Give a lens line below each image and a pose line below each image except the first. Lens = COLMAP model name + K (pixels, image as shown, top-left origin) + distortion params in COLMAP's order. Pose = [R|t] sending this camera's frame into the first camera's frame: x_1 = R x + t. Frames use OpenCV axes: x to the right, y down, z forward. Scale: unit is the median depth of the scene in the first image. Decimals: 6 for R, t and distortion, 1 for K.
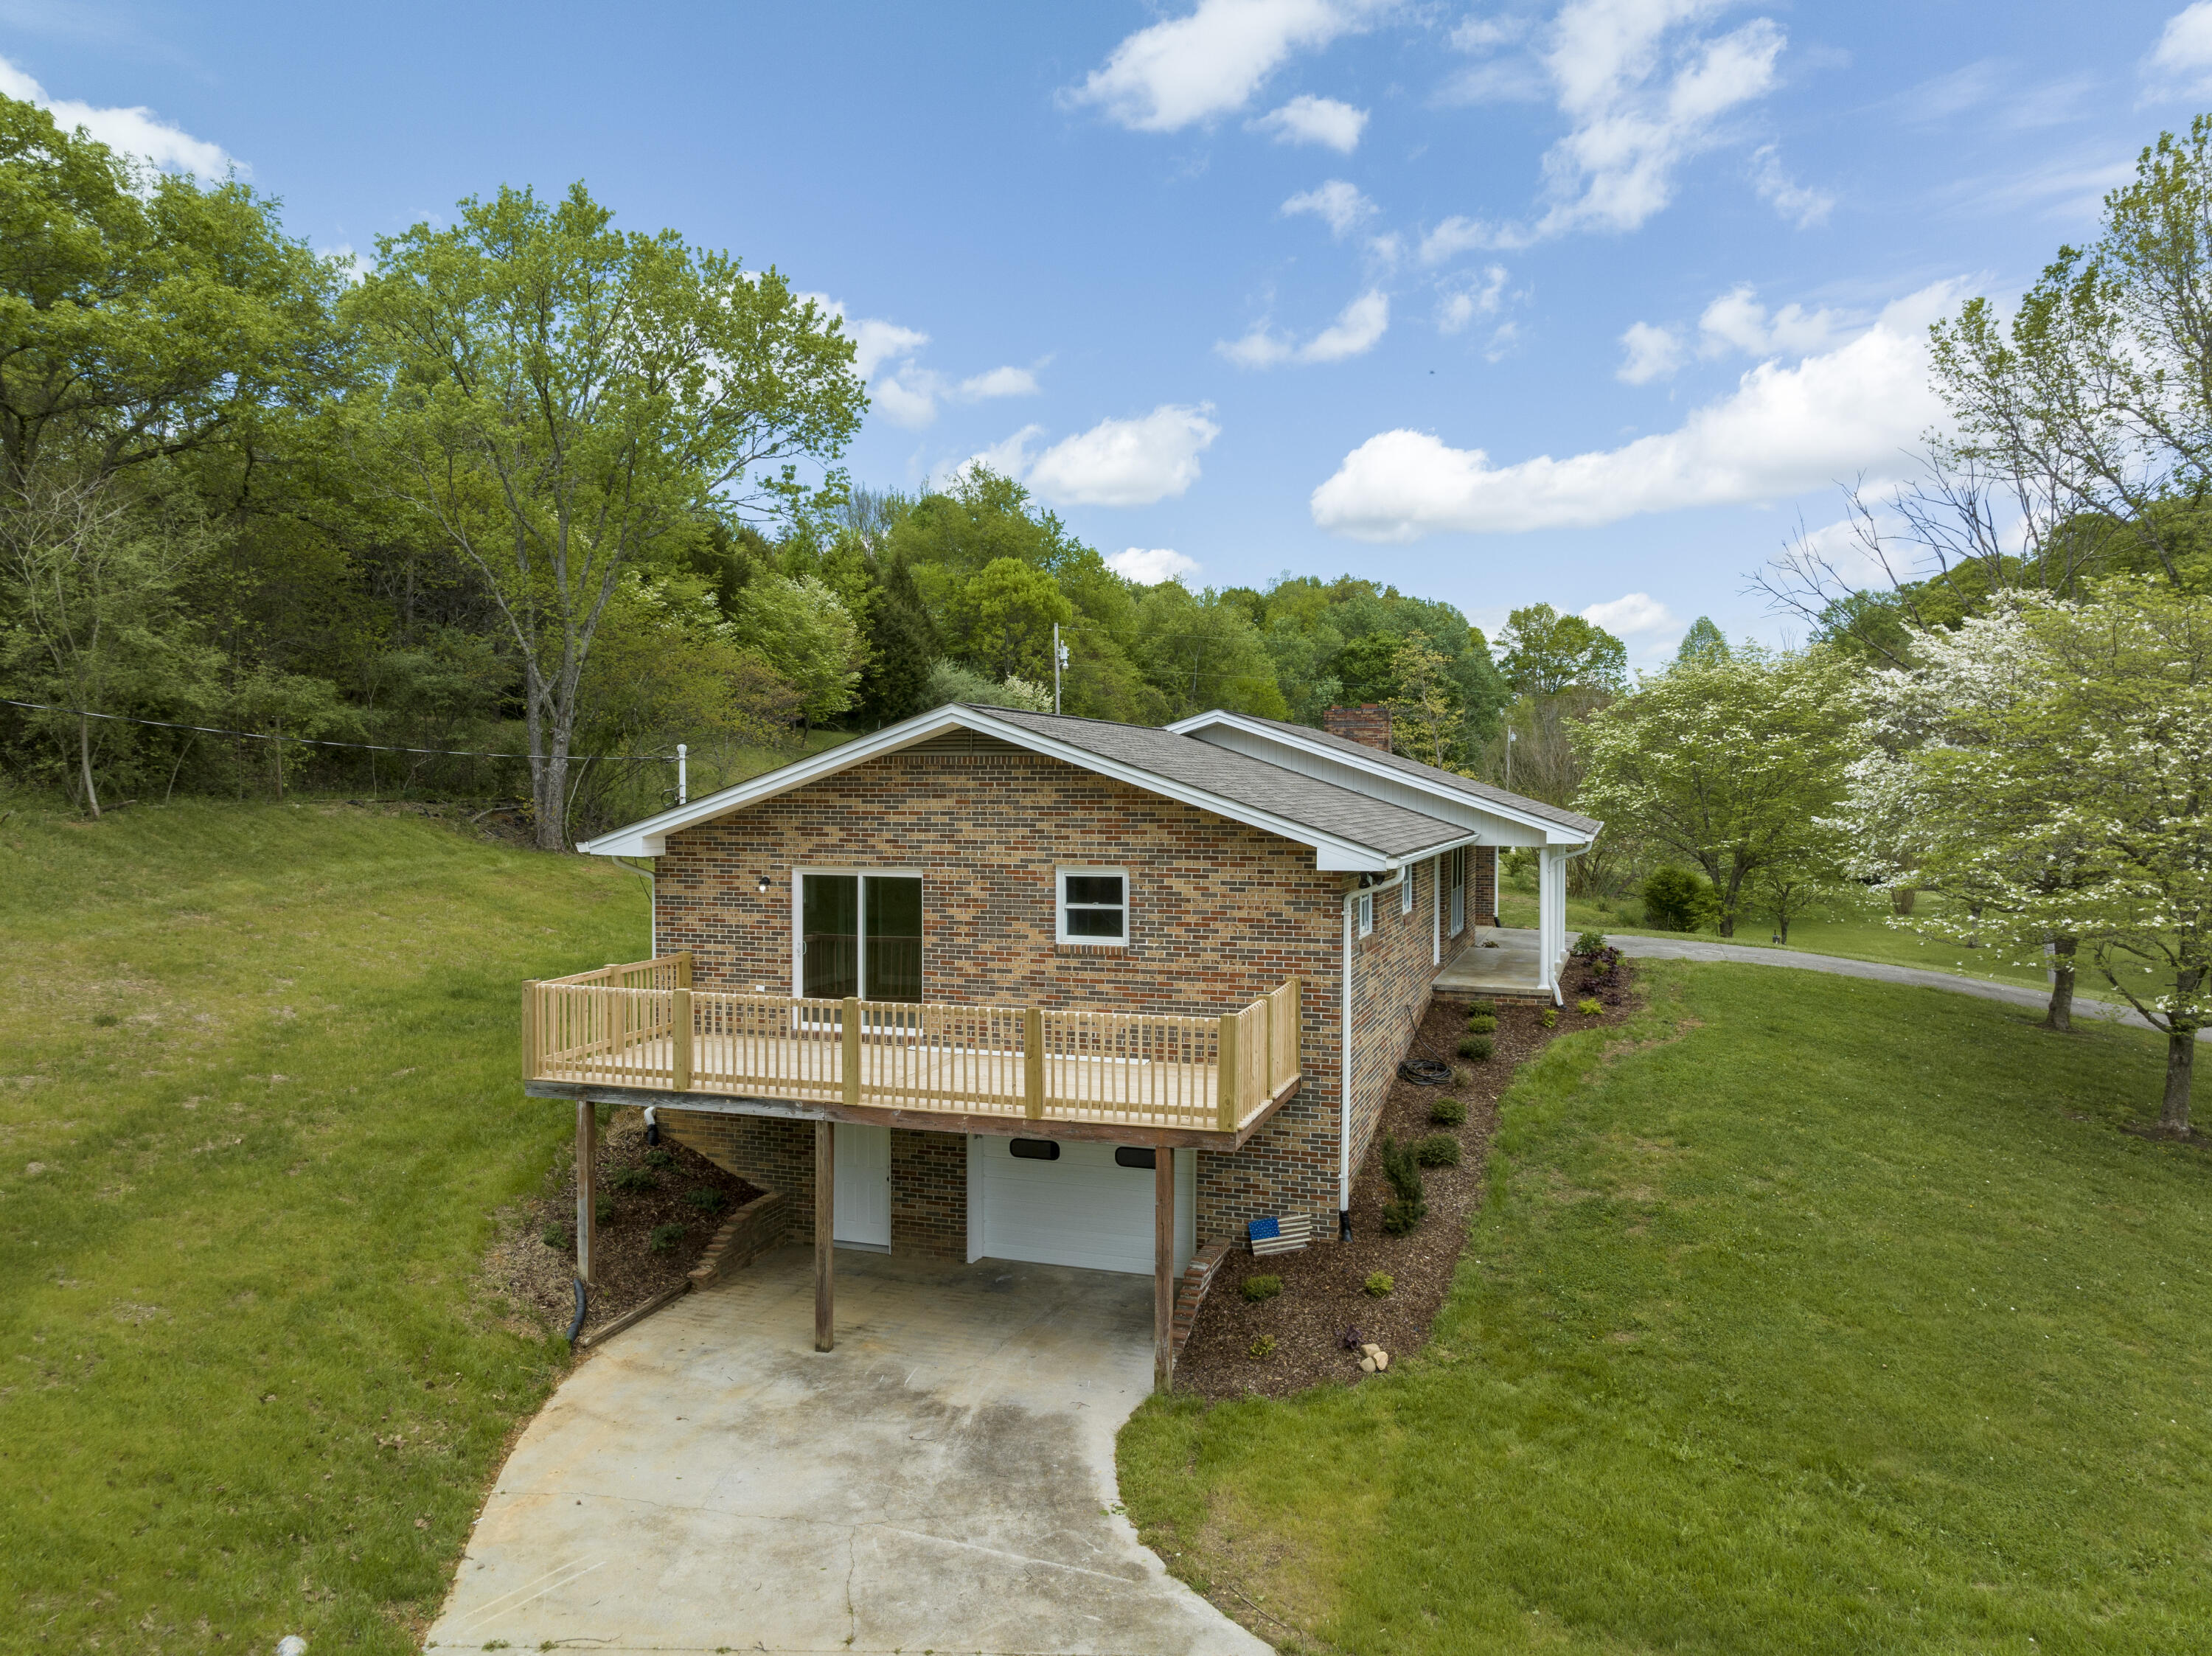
lens RADIAL K [[1548.3, 0, 1118.2], [0, 1548.3, 818.4], [0, 0, 1]] dist [-0.042718, 0.000052]
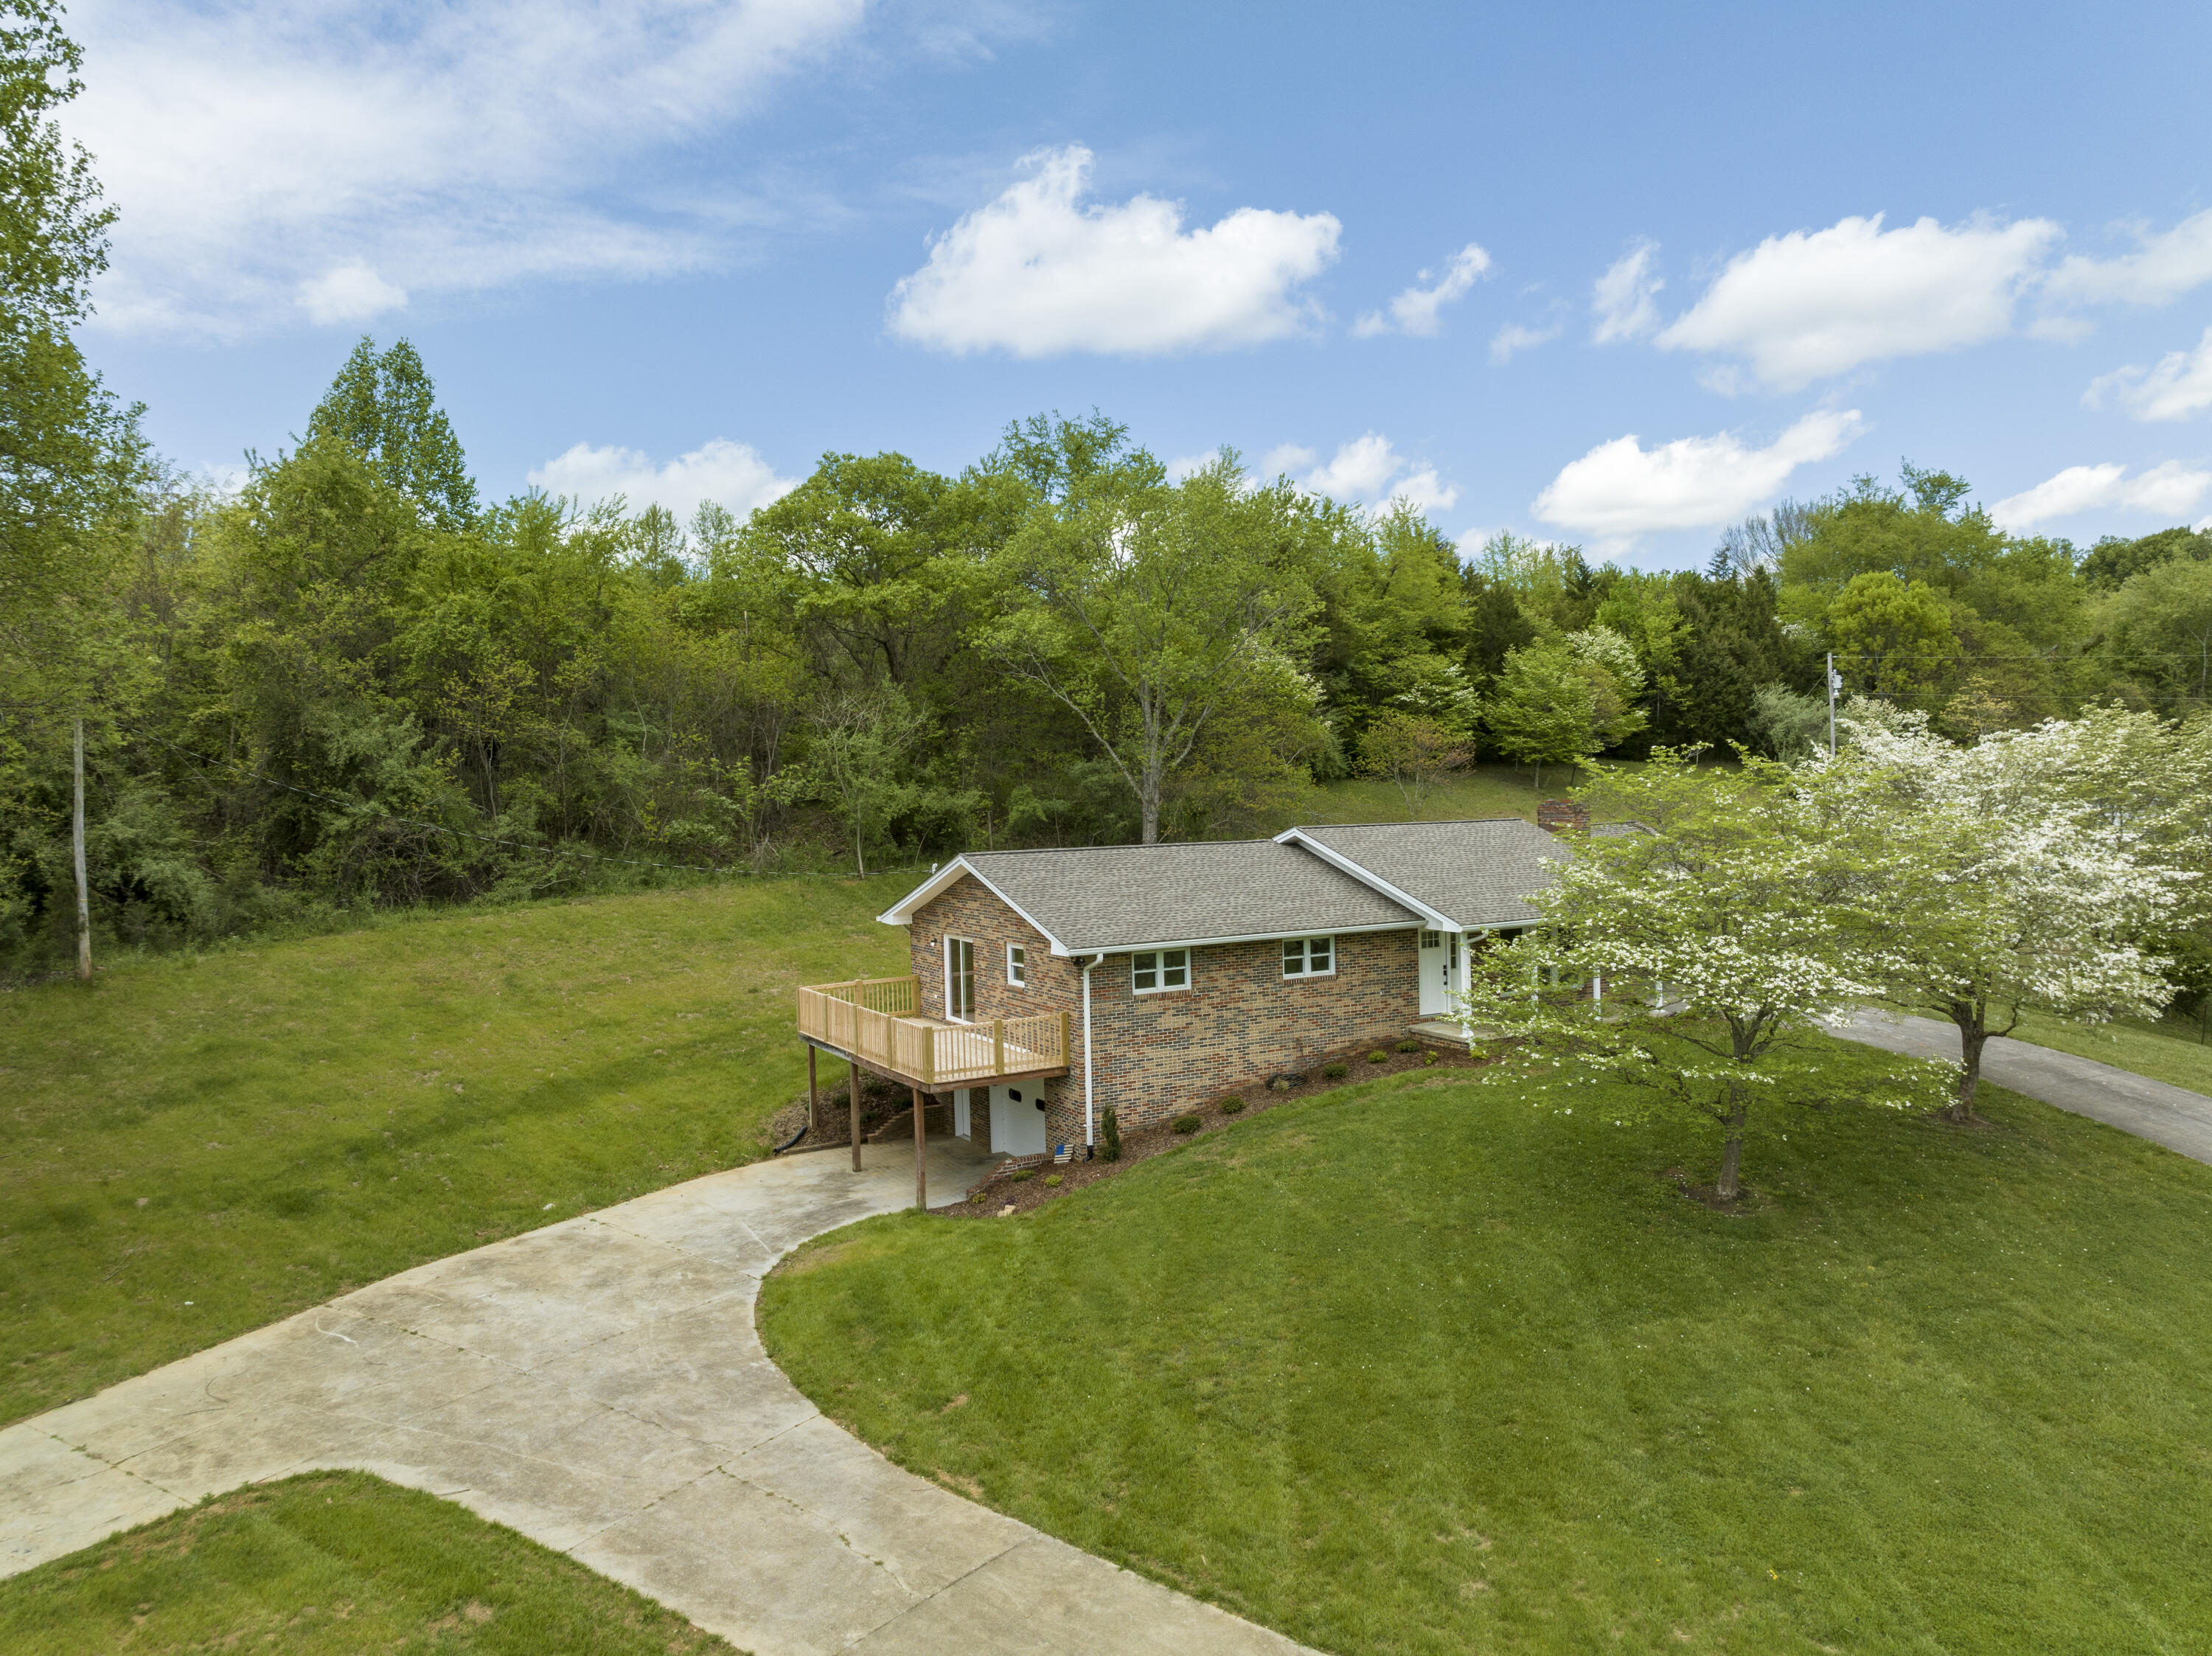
lens RADIAL K [[1584.4, 0, 1106.0], [0, 1584.4, 828.0], [0, 0, 1]] dist [-0.009307, -0.001697]
pose [[0.728138, -0.001534, -0.685429, 1.335608], [0.012571, 0.999859, 0.011116, -0.122640], [0.685315, -0.016711, 0.728055, -0.285114]]
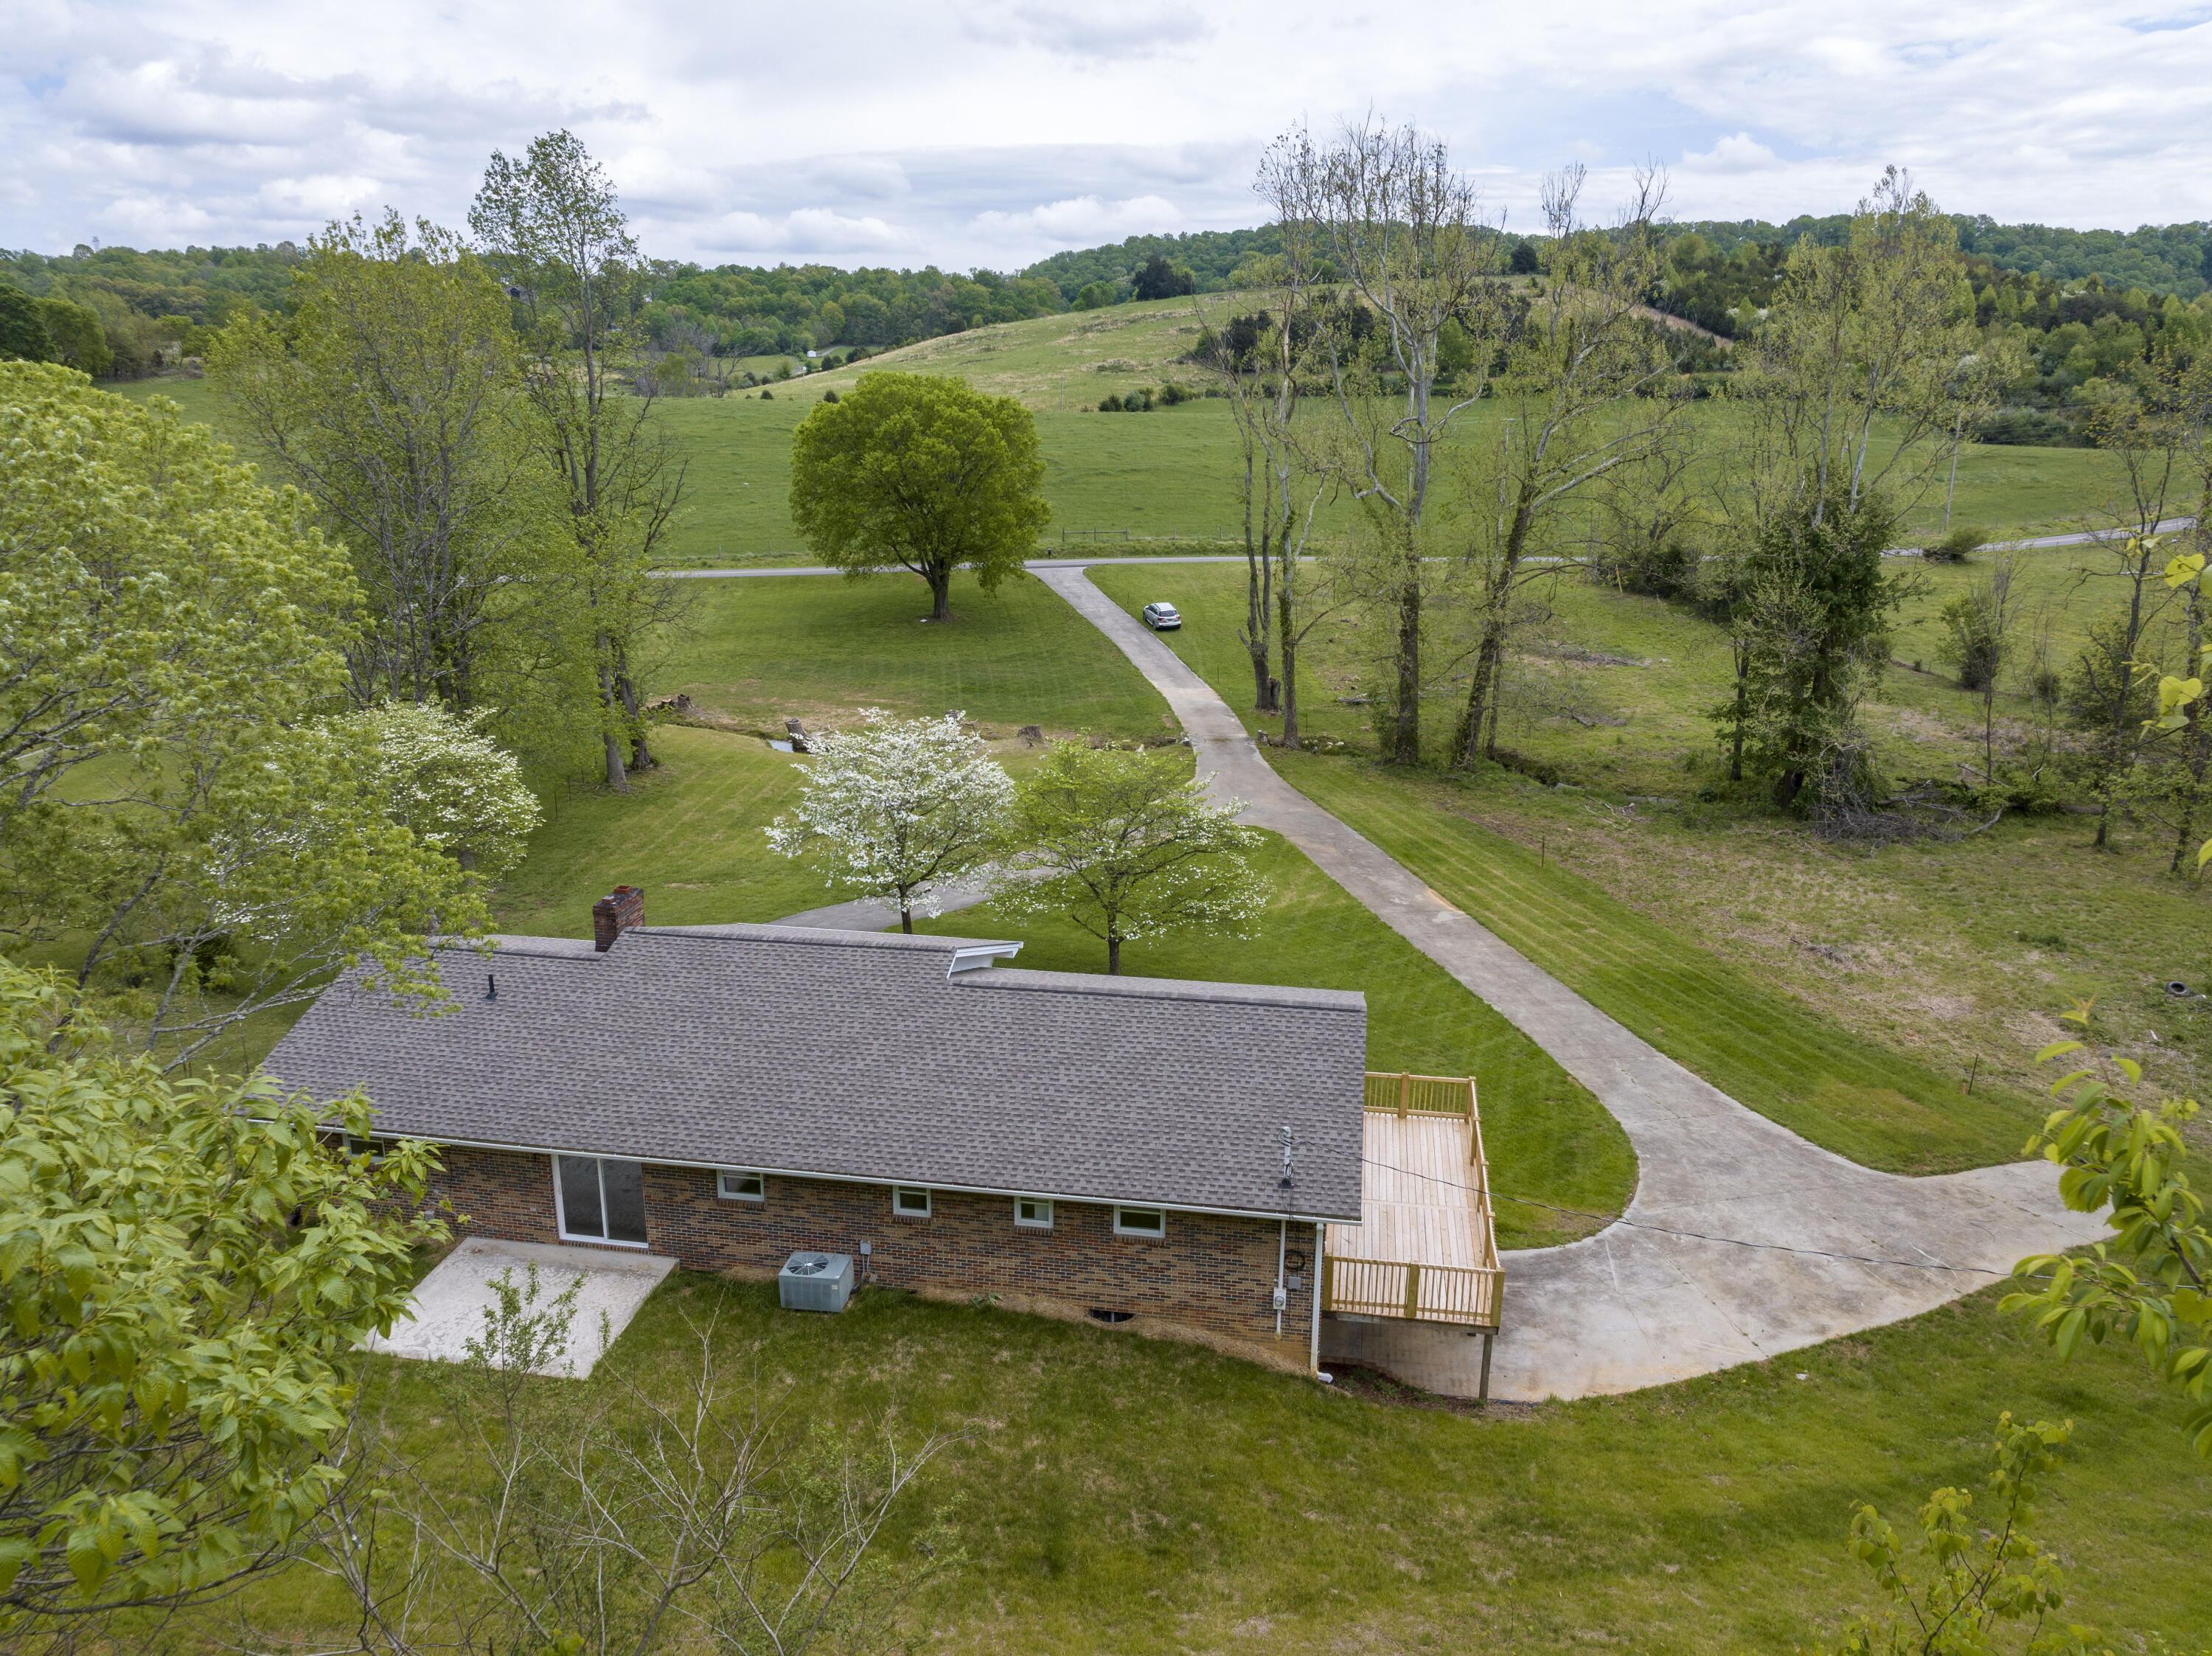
lens RADIAL K [[1548.3, 0, 1118.2], [0, 1548.3, 818.4], [0, 0, 1]] dist [-0.042718, 0.000052]
pose [[-0.154290, -0.262383, 0.952549, -1.576027], [0.011983, 0.963526, 0.267347, -0.705712], [-0.987953, 0.052663, -0.145518, 1.475653]]
